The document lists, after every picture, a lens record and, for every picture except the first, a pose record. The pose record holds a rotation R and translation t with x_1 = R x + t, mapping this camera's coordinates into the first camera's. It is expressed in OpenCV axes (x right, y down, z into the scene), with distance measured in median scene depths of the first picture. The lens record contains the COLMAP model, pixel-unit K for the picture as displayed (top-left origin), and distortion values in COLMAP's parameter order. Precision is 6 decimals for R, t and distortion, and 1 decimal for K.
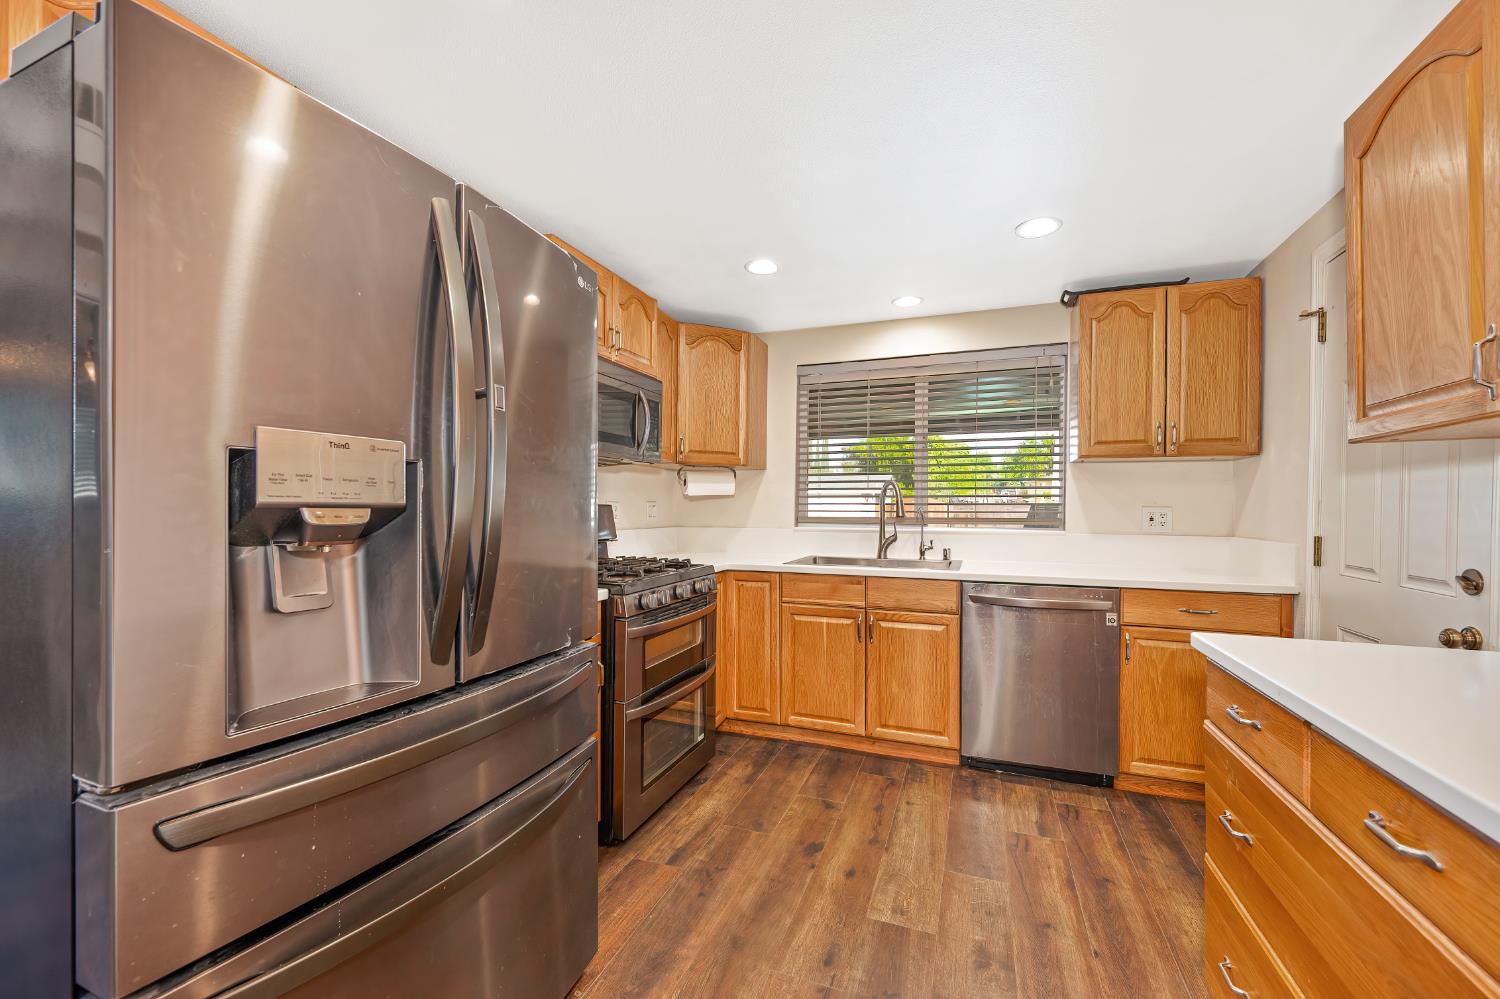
lens RADIAL K [[598.7, 0, 754.8], [0, 598.7, 509.1], [0, 0, 1]] dist [-0.000178, -0.000157]
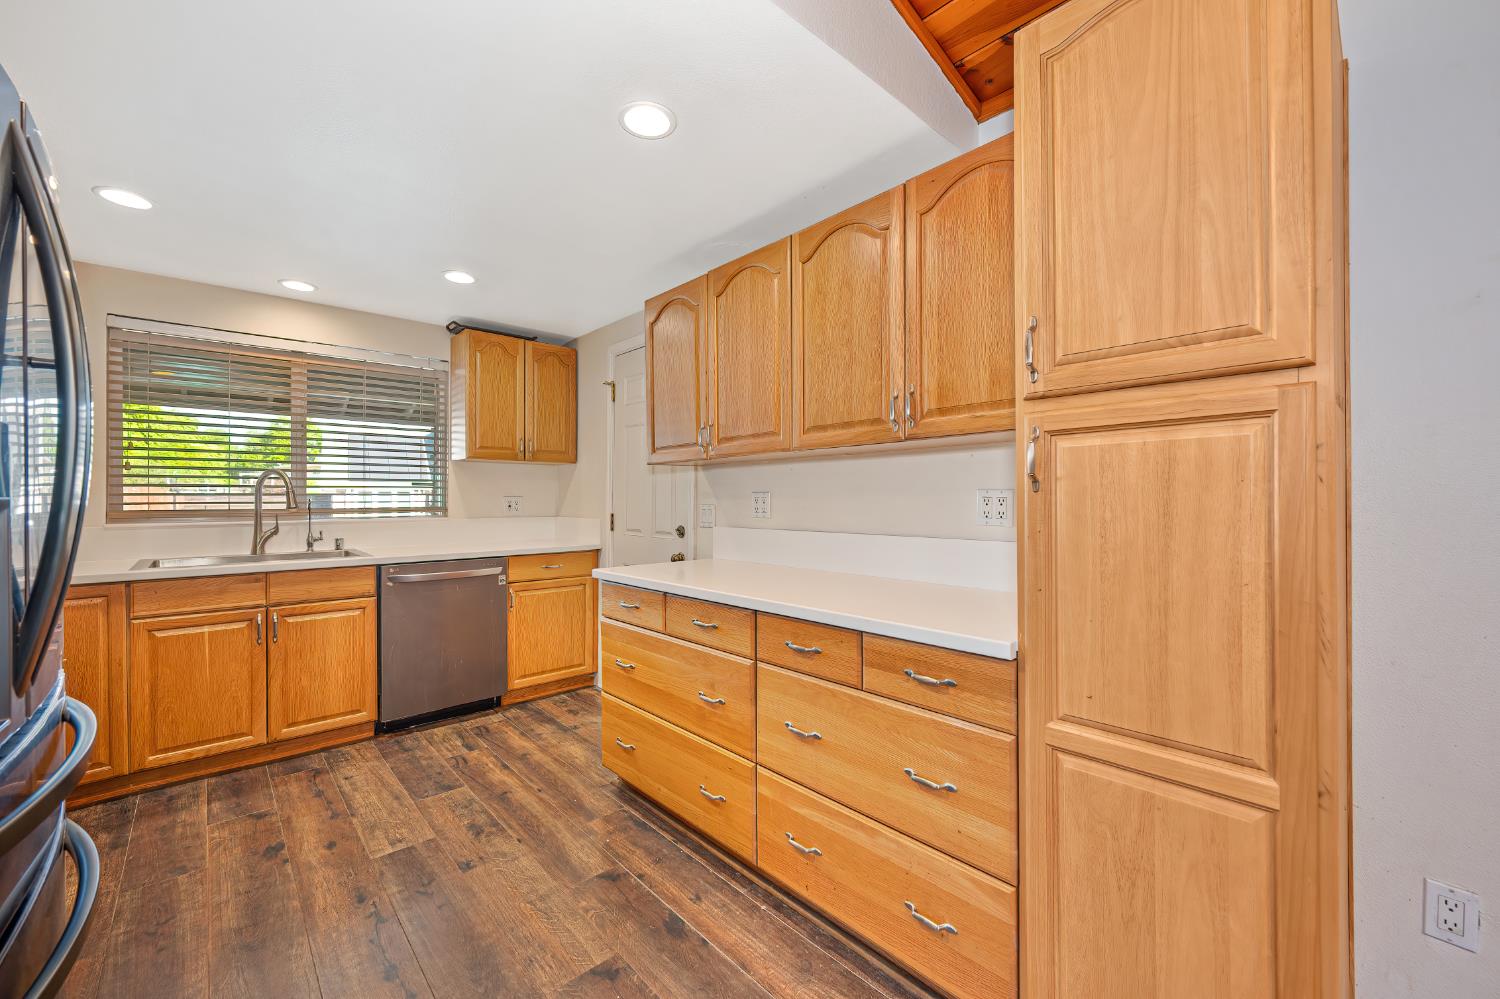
lens RADIAL K [[588.9, 0, 748.2], [0, 588.9, 503.9], [0, 0, 1]] dist [-0.001220, 0.000091]
pose [[0.455391, -0.015804, 0.890151, -0.319382], [0.006691, 0.999875, 0.014329, -0.003591], [-0.890266, -0.000569, 0.455440, -0.098466]]
